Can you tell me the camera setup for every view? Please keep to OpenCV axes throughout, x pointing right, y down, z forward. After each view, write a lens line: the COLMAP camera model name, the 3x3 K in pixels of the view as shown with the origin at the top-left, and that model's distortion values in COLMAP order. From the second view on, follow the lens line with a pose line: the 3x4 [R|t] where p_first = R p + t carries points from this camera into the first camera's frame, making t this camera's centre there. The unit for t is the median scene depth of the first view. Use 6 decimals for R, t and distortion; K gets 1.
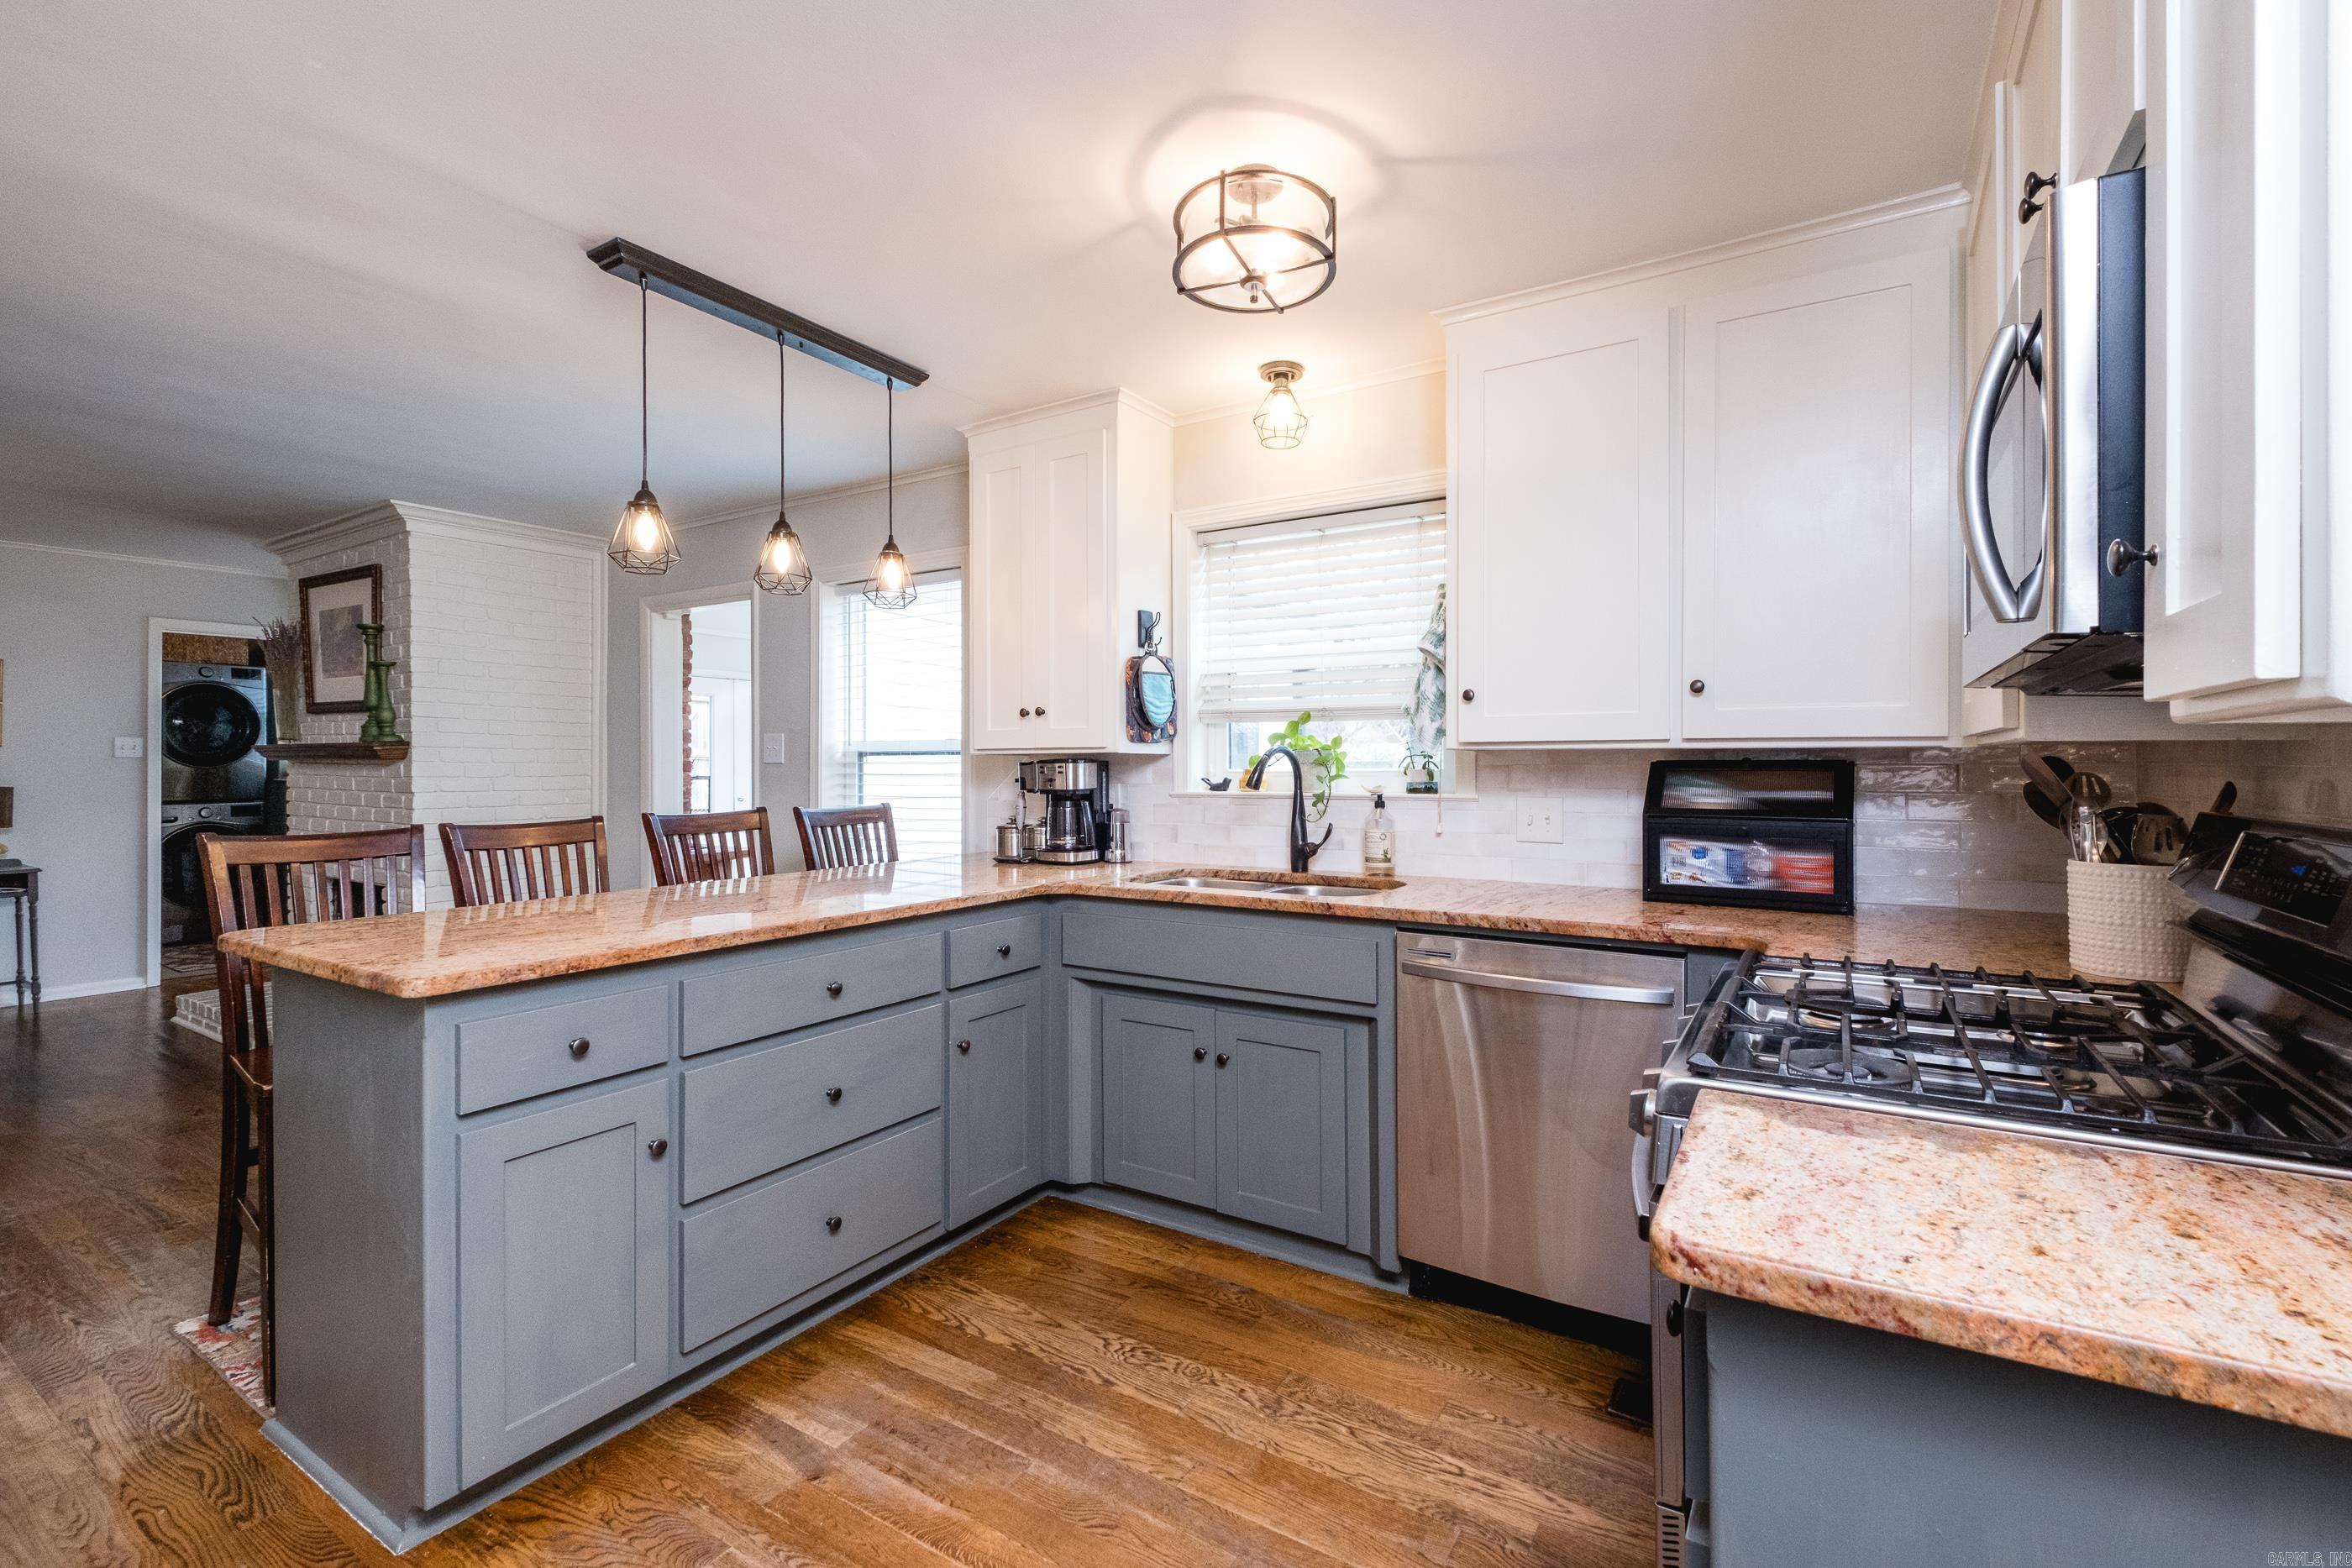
lens RADIAL K [[1024.2, 0, 1199.9], [0, 1024.2, 761.8], [0, 0, 1]] dist [0.006957, -0.004488]
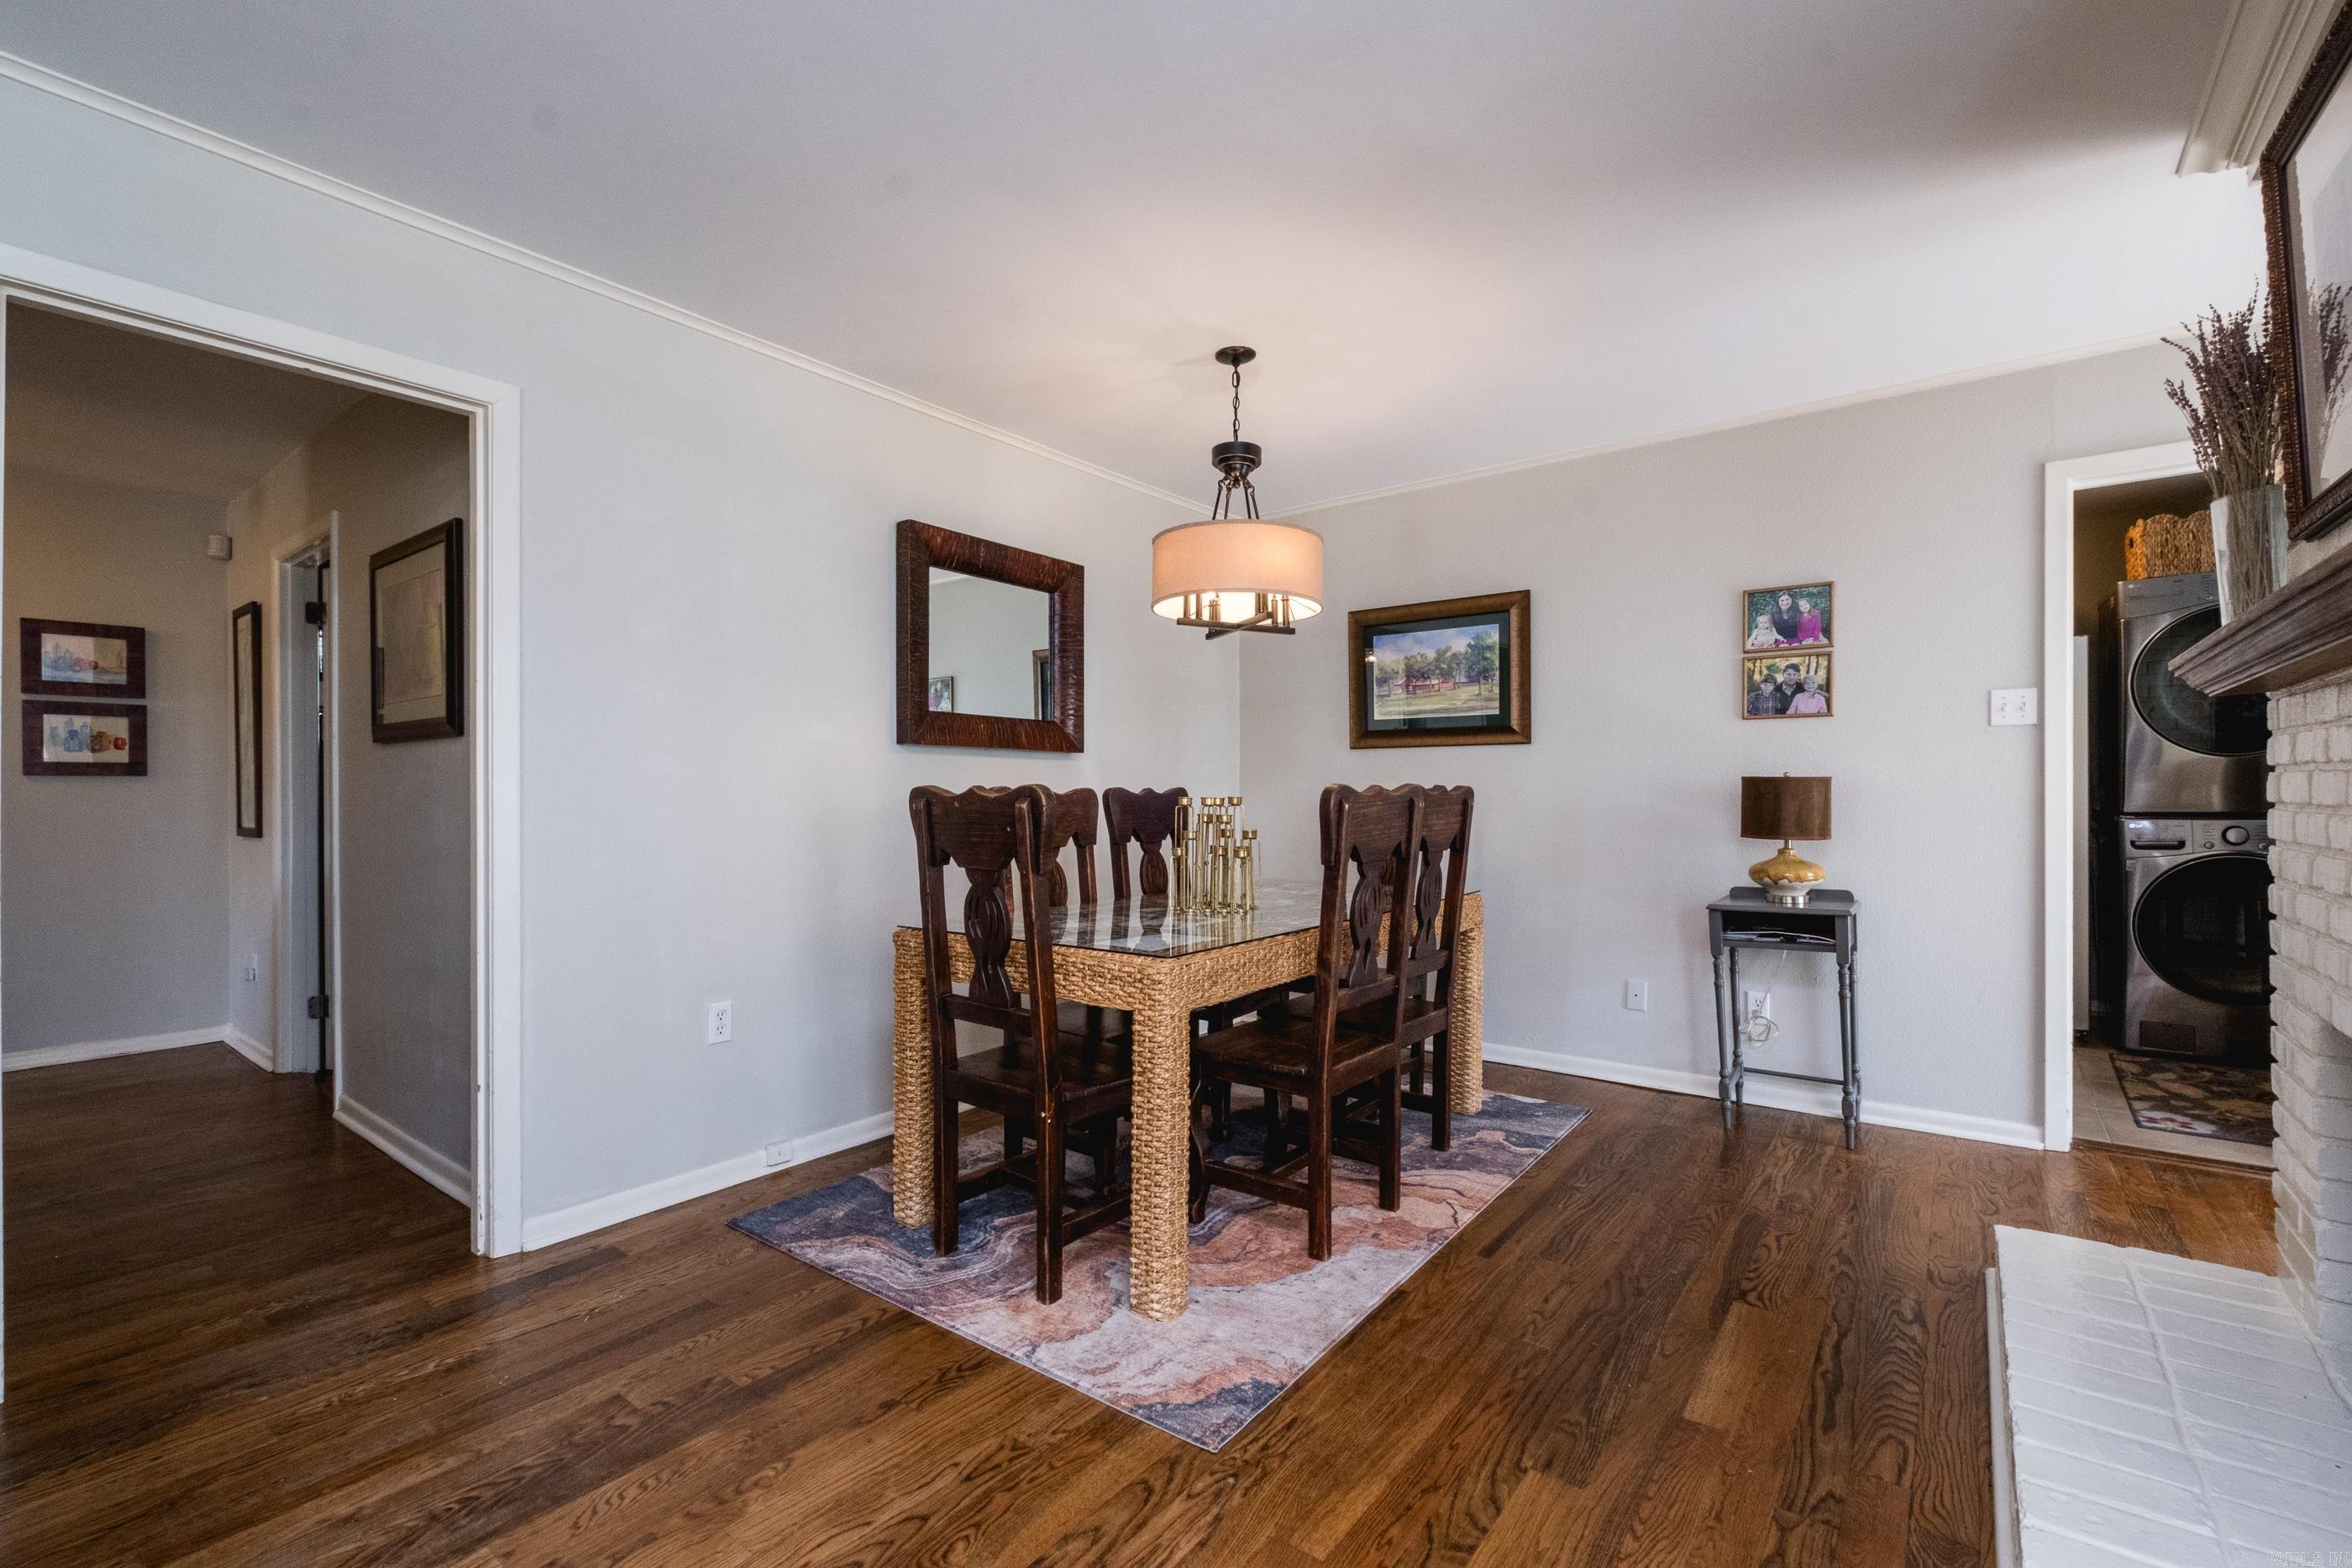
lens RADIAL K [[1024.2, 0, 1152.7], [0, 1024.2, 794.2], [0, 0, 1]] dist [0.006957, -0.004488]
pose [[-0.107841, 0.003536, -0.994162, -0.845603], [0.004588, 0.999985, 0.003060, 0.056362], [0.994158, -0.004231, -0.107855, 1.145174]]
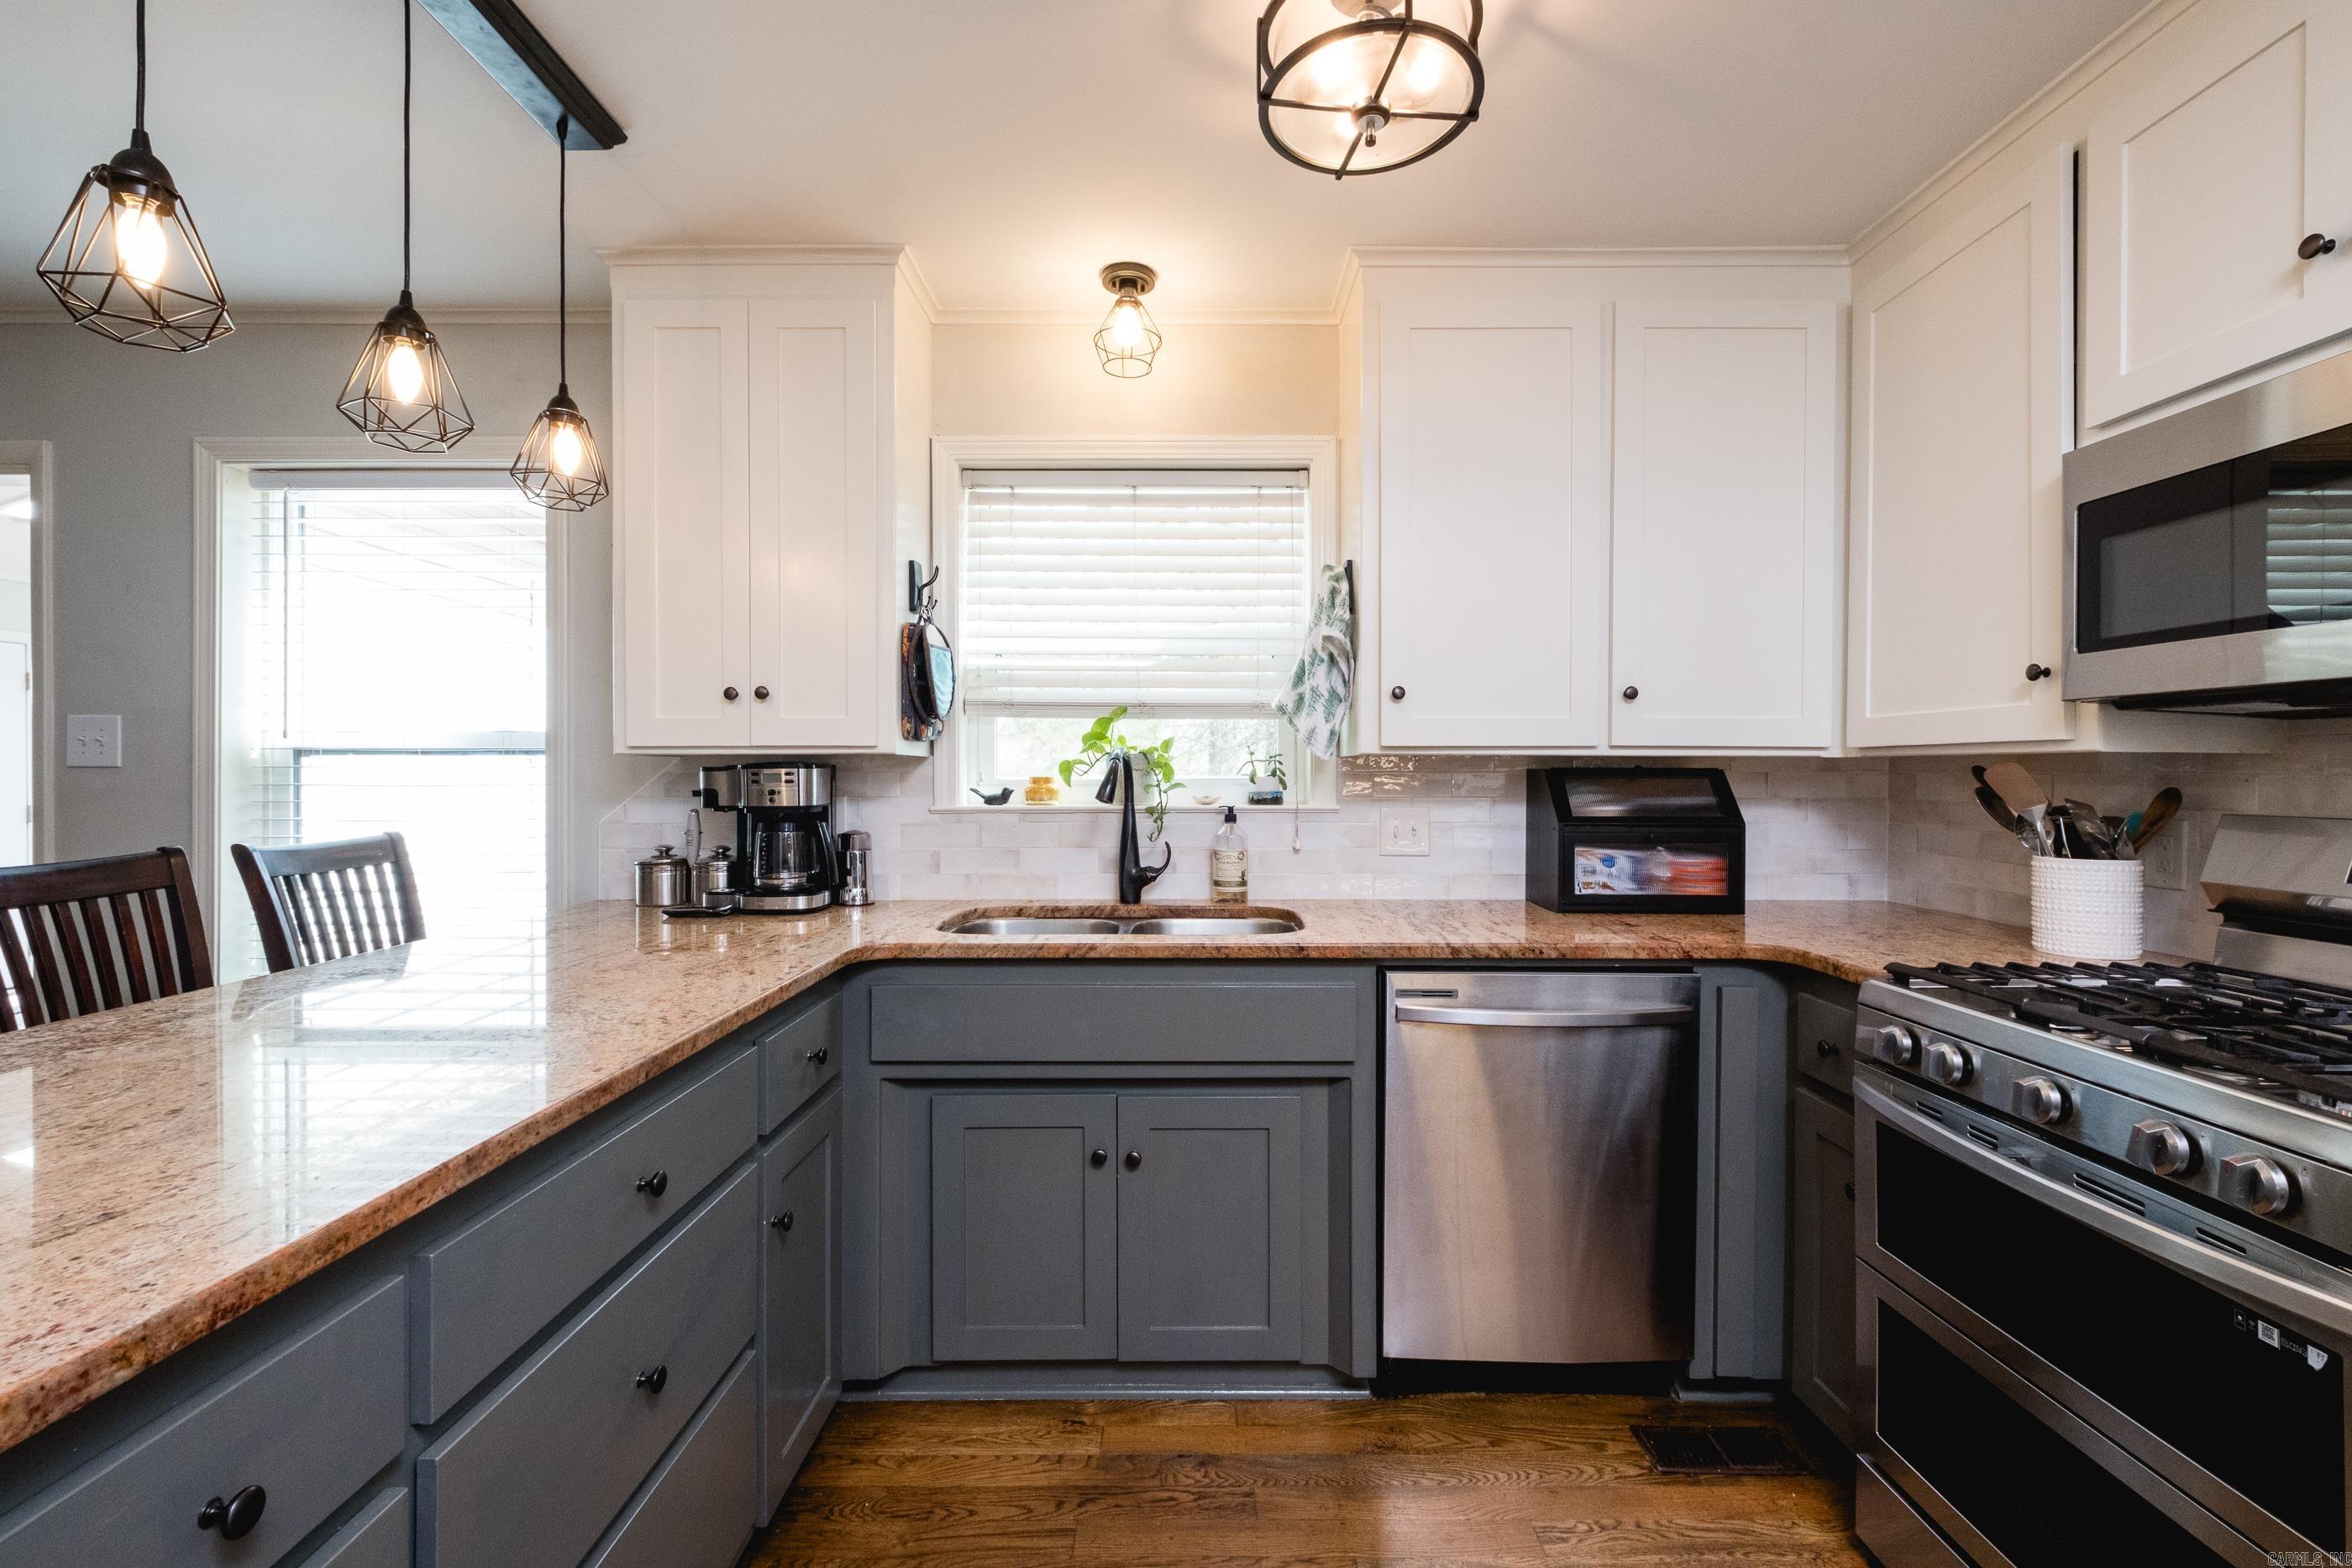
lens RADIAL K [[1024.2, 0, 1191.1], [0, 1024.2, 775.6], [0, 0, 1]] dist [0.006957, -0.004488]
pose [[0.849382, -0.000374, 0.527779, -0.299238], [-0.003367, 0.999976, 0.006127, 0.001060], [-0.527768, -0.006982, 0.849360, 0.293021]]
